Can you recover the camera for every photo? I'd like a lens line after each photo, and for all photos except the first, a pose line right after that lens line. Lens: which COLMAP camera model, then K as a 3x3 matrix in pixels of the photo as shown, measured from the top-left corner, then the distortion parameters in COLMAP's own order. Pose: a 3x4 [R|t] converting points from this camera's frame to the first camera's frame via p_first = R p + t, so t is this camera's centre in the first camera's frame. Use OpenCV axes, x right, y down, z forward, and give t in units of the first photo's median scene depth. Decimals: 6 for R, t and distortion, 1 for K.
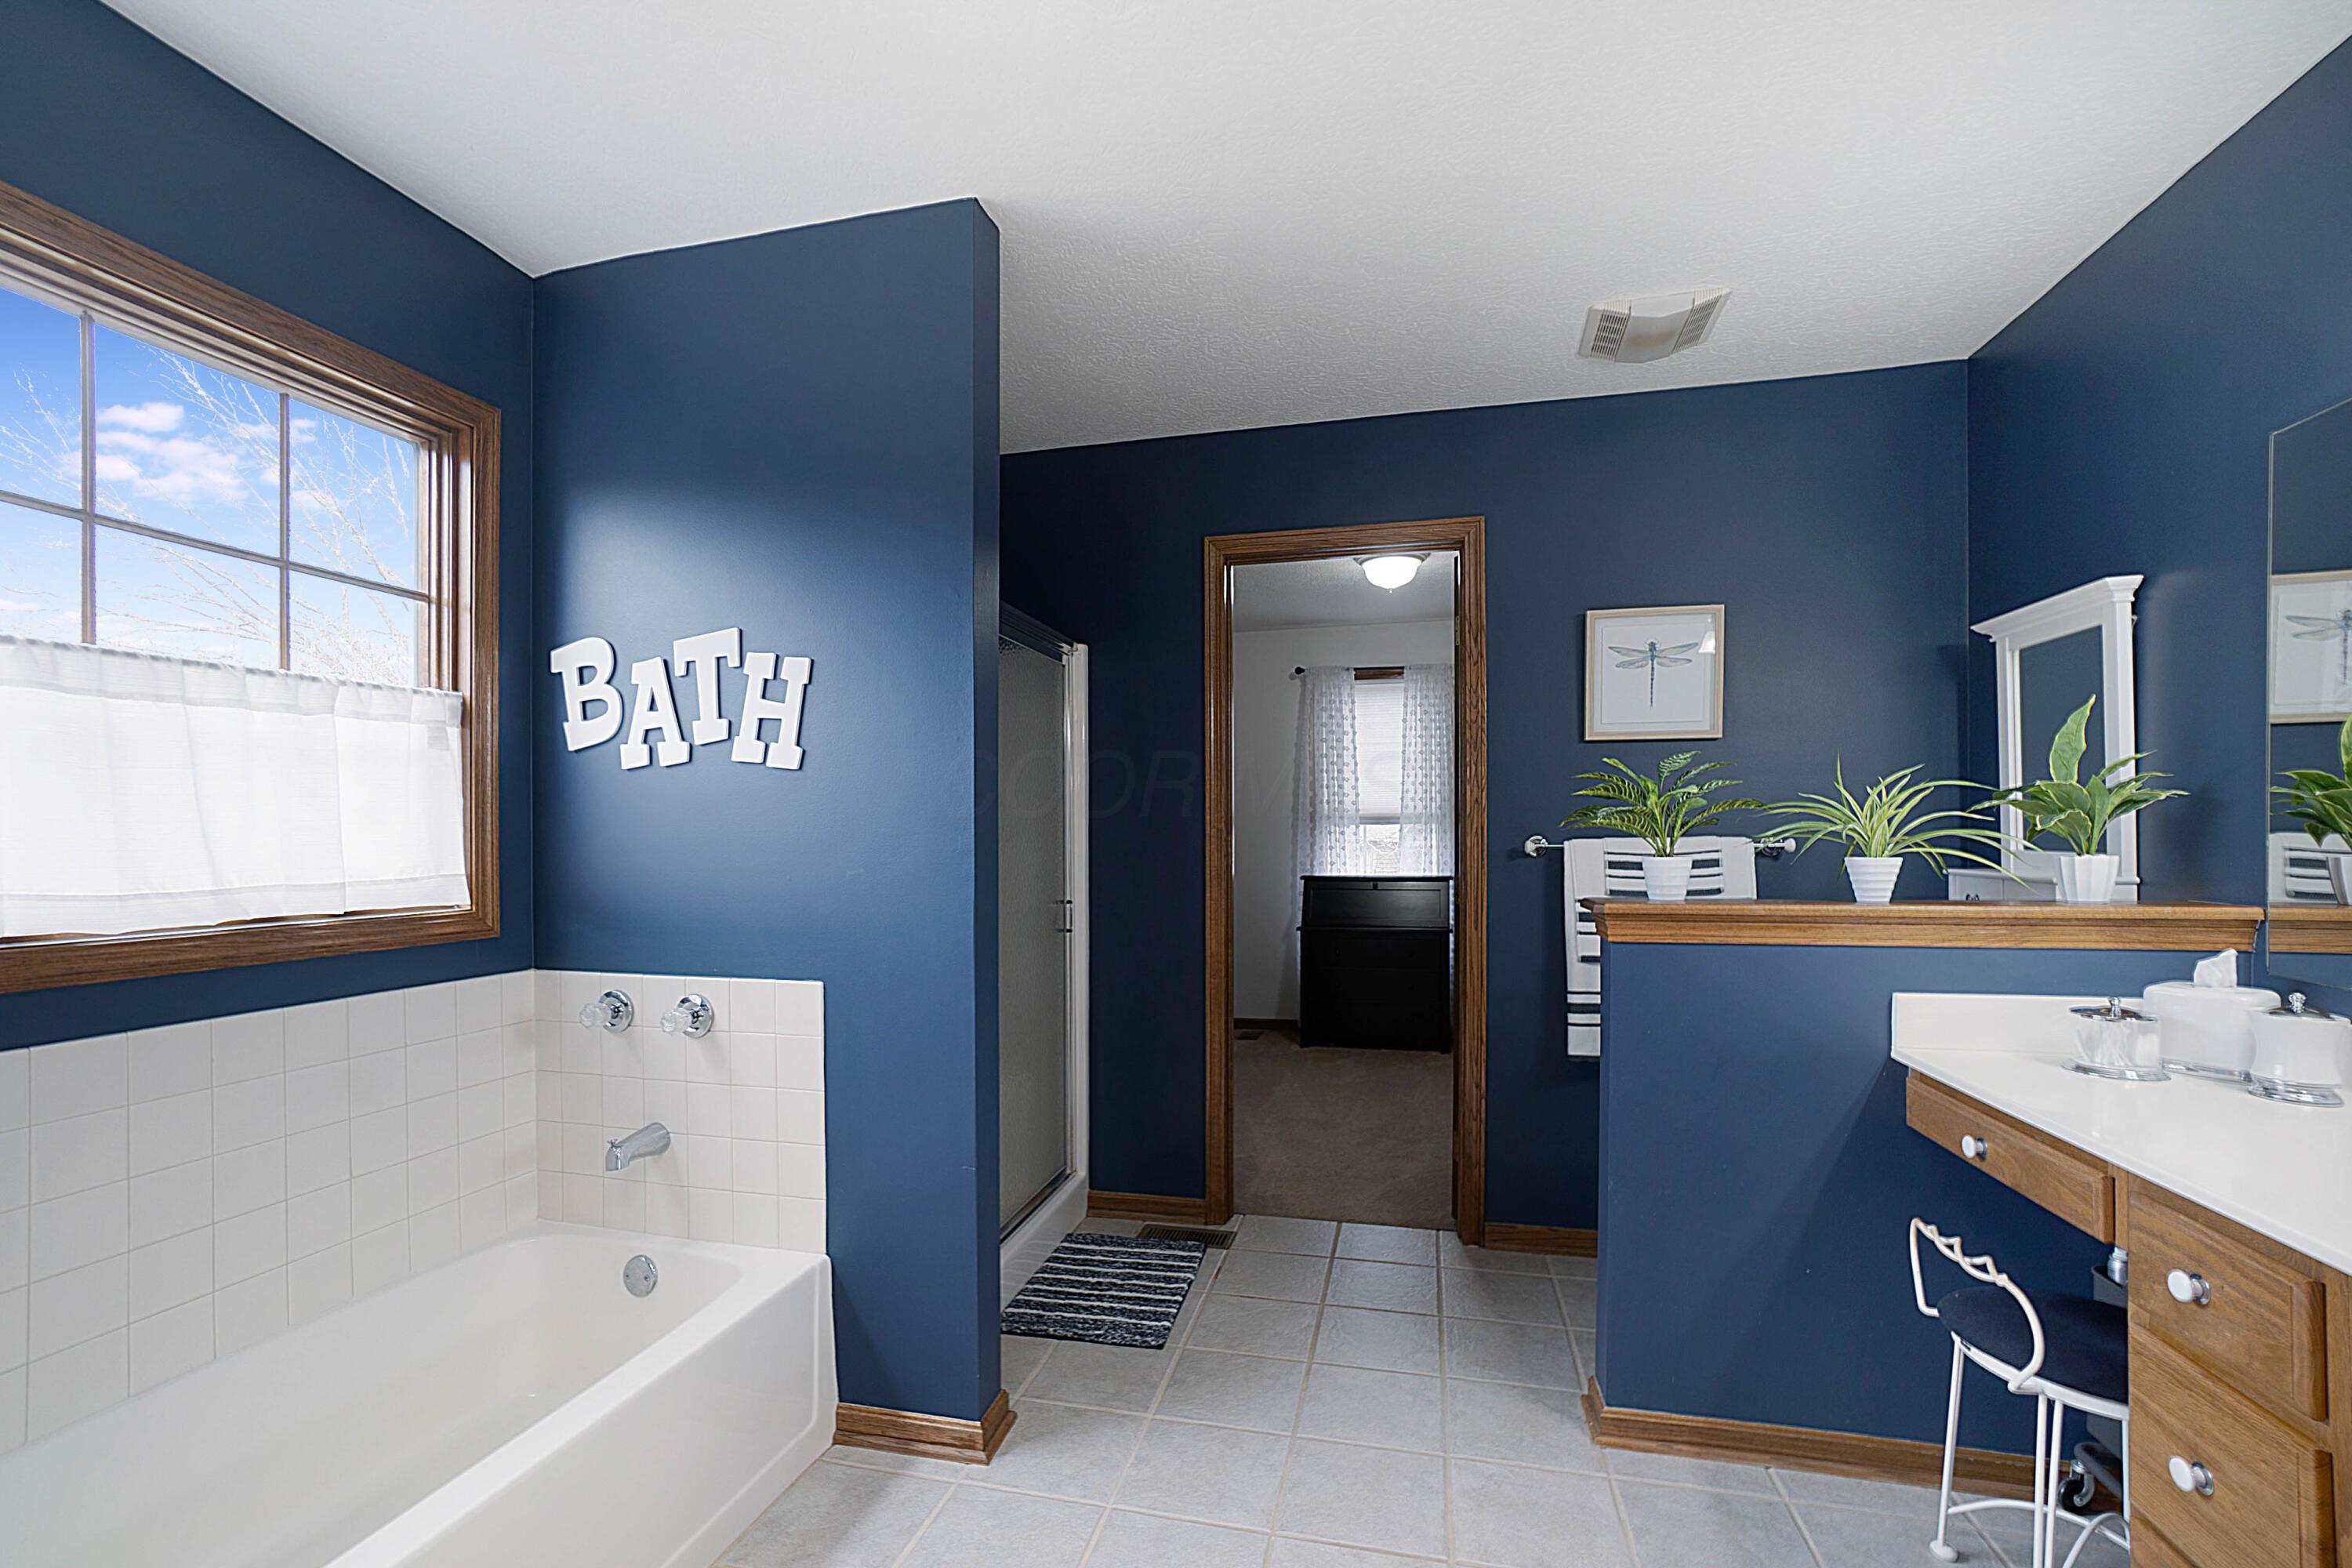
lens RADIAL K [[1032.7, 0, 1175.0], [0, 1032.7, 837.1], [0, 0, 1]] dist [-0.055335, 0.030359]
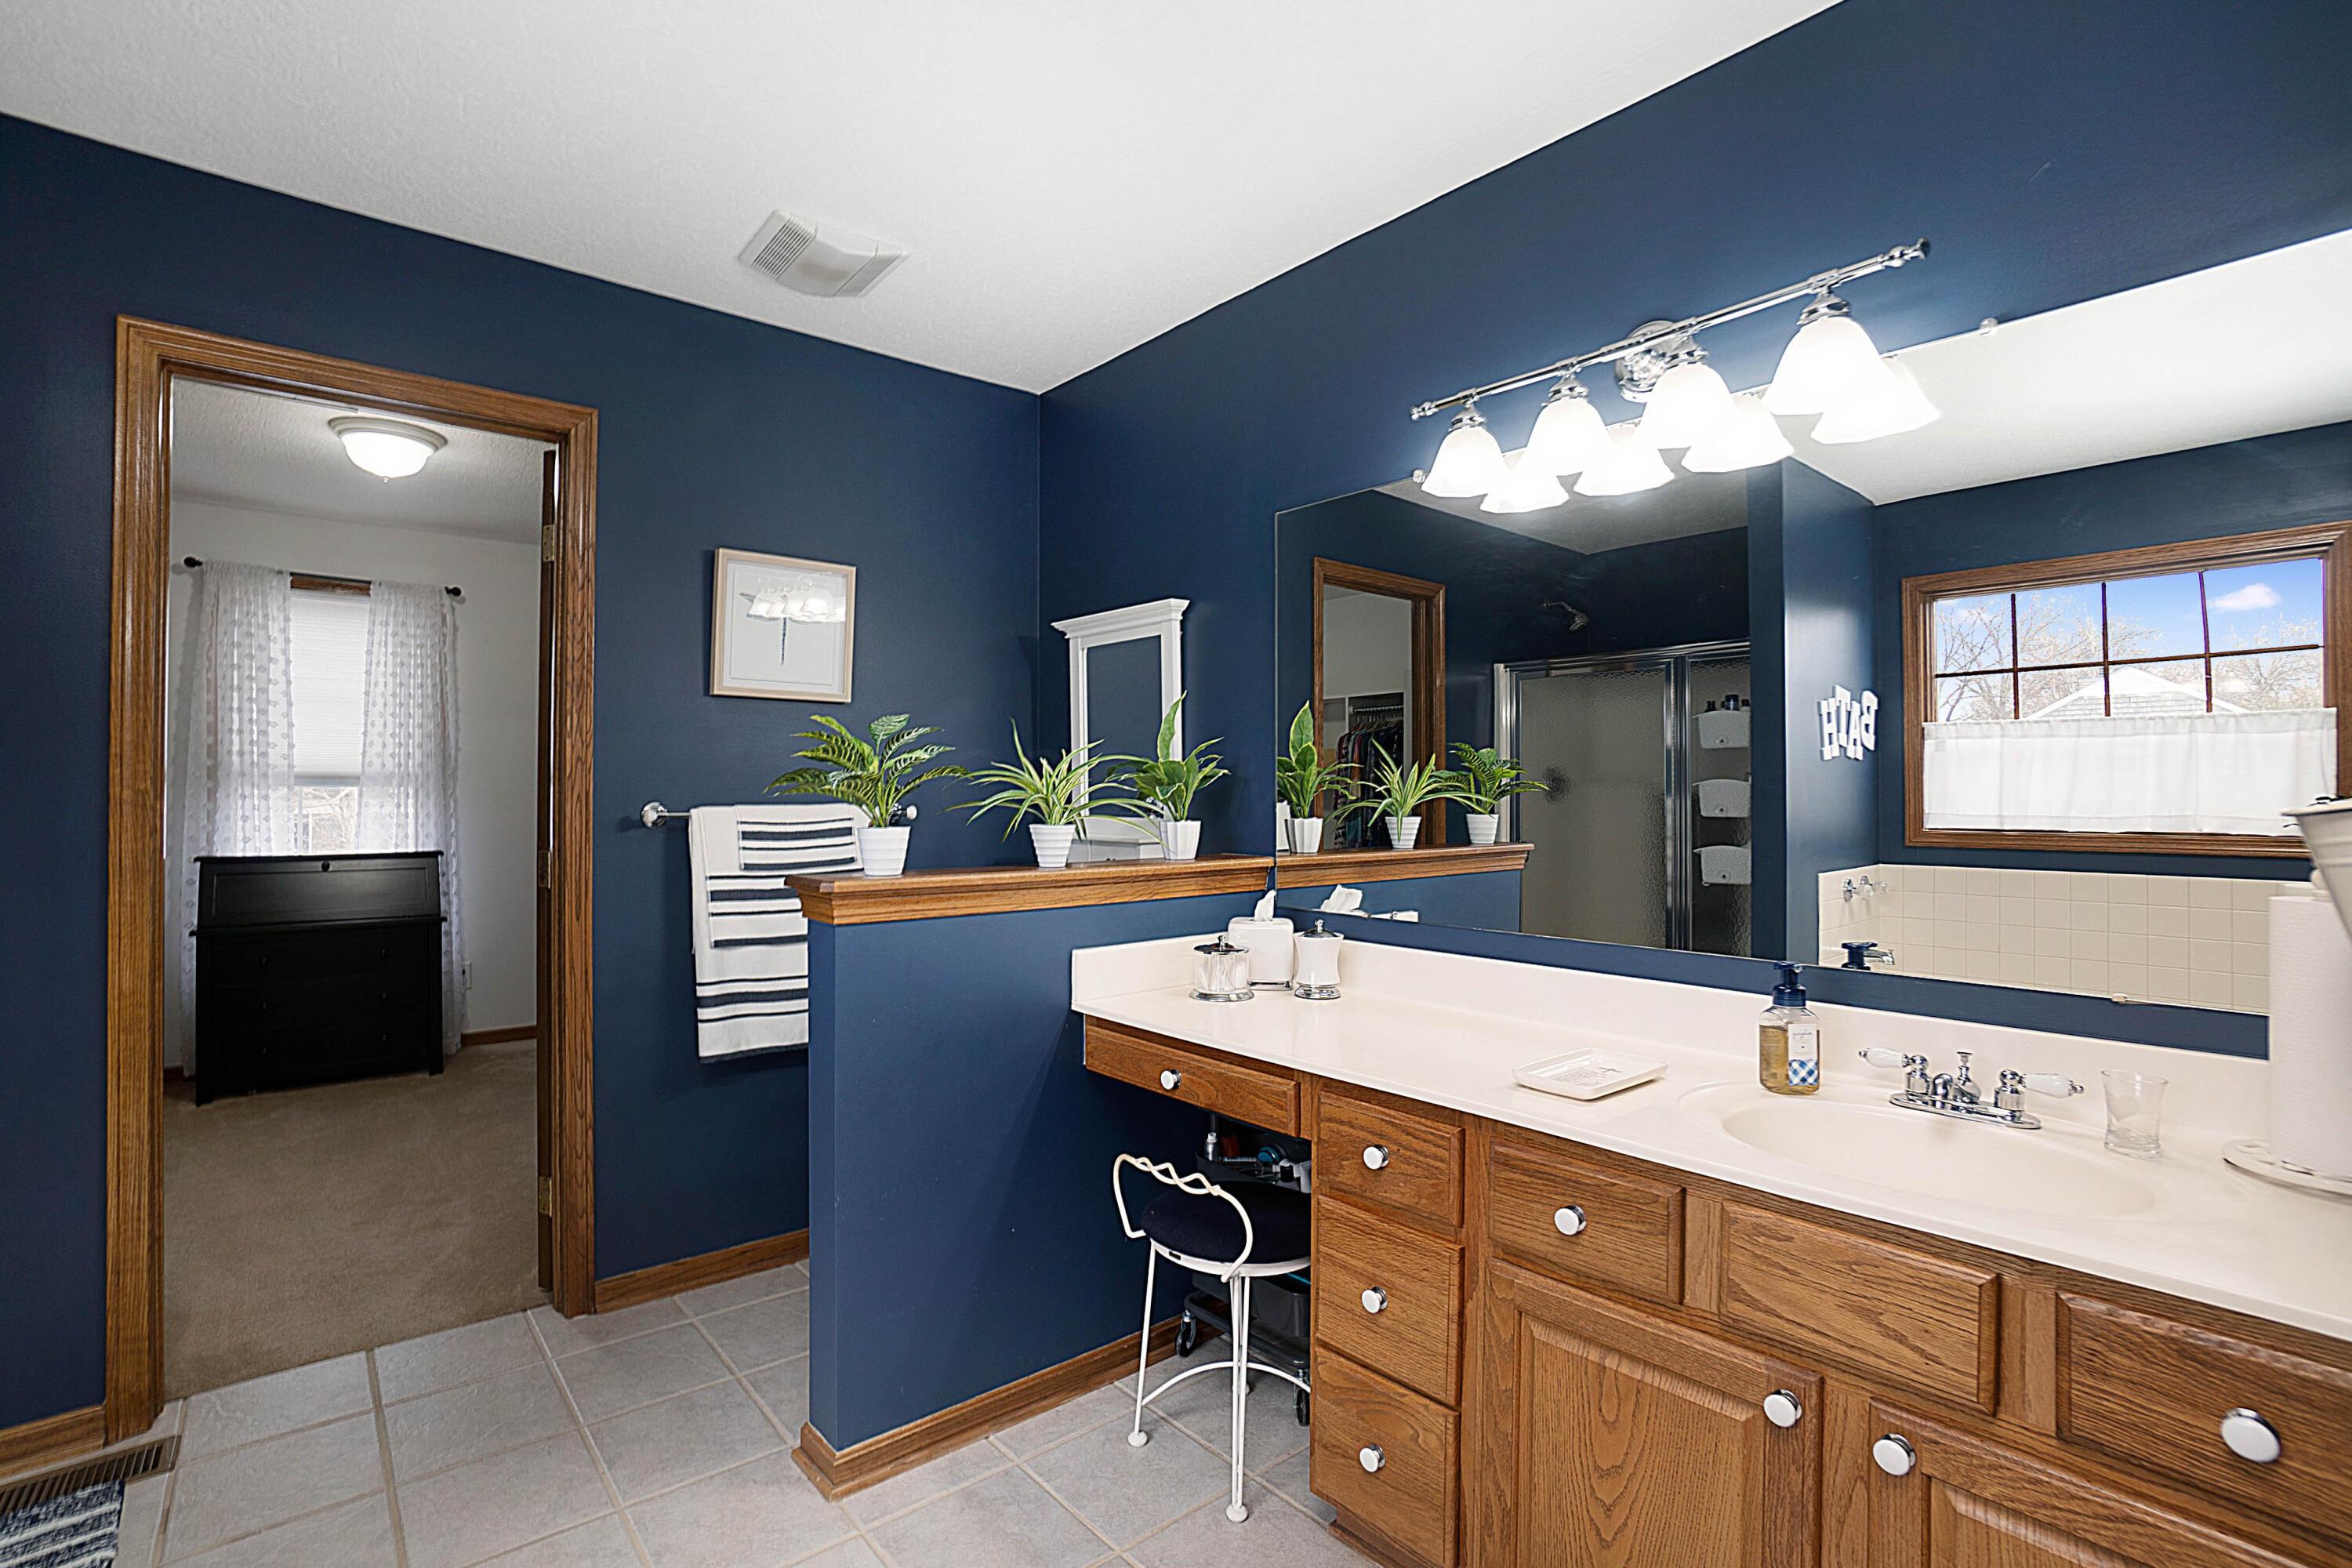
lens RADIAL K [[1053.2, 0, 1176.3], [0, 1053.2, 790.9], [0, 0, 1]] dist [-0.060755, 0.019784]
pose [[0.594430, 0.011686, 0.804063, -0.112073], [-0.002224, 0.999914, -0.012889, -0.001299], [-0.804145, 0.005874, 0.594405, 0.209674]]
